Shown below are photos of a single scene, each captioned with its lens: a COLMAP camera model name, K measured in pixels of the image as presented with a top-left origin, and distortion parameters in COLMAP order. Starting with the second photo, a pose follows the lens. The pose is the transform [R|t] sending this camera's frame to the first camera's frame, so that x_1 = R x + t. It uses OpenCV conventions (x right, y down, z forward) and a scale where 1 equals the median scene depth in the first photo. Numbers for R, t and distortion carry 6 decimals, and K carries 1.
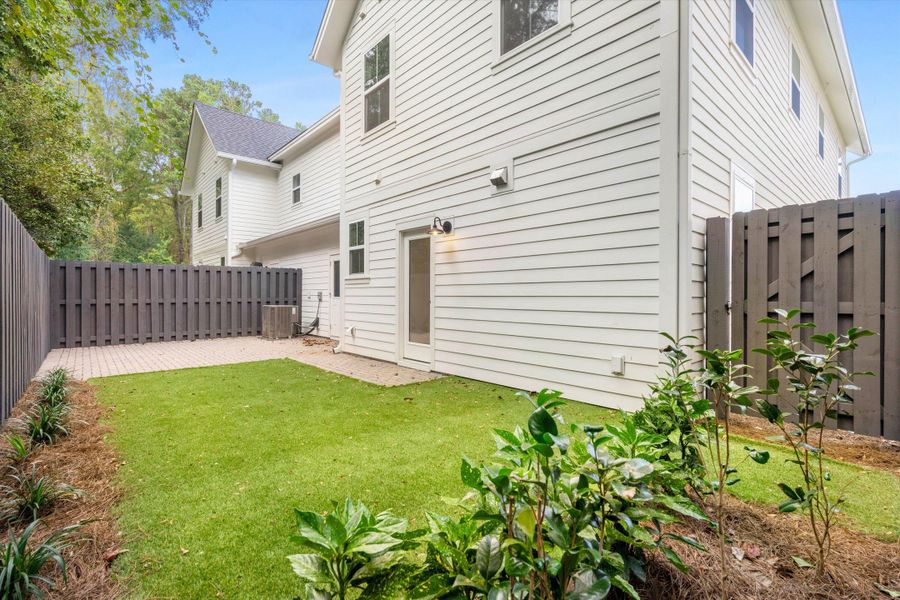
lens RADIAL K [[419.8, 0, 450.0], [0, 419.8, 300.0], [0, 0, 1]] dist [-0.010867, 0.000067]
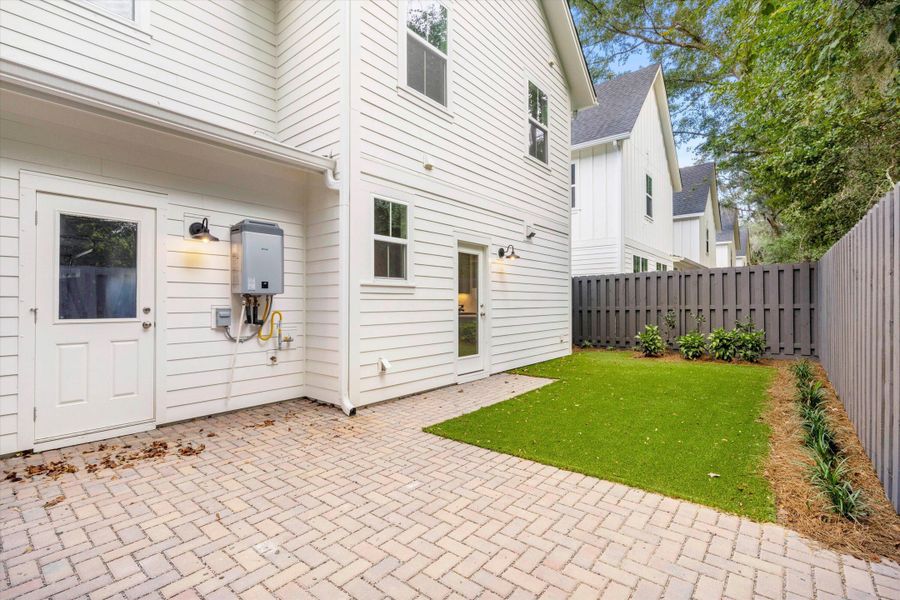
lens RADIAL K [[401.5, 0, 450.0], [0, 401.5, 300.0], [0, 0, 1]] dist [0.000411, 0.000000]
pose [[-0.147312, 0.003916, 0.989082, -0.935980], [0.011000, 0.999937, -0.002320, -0.027336], [-0.989029, 0.010538, -0.147346, 1.078047]]
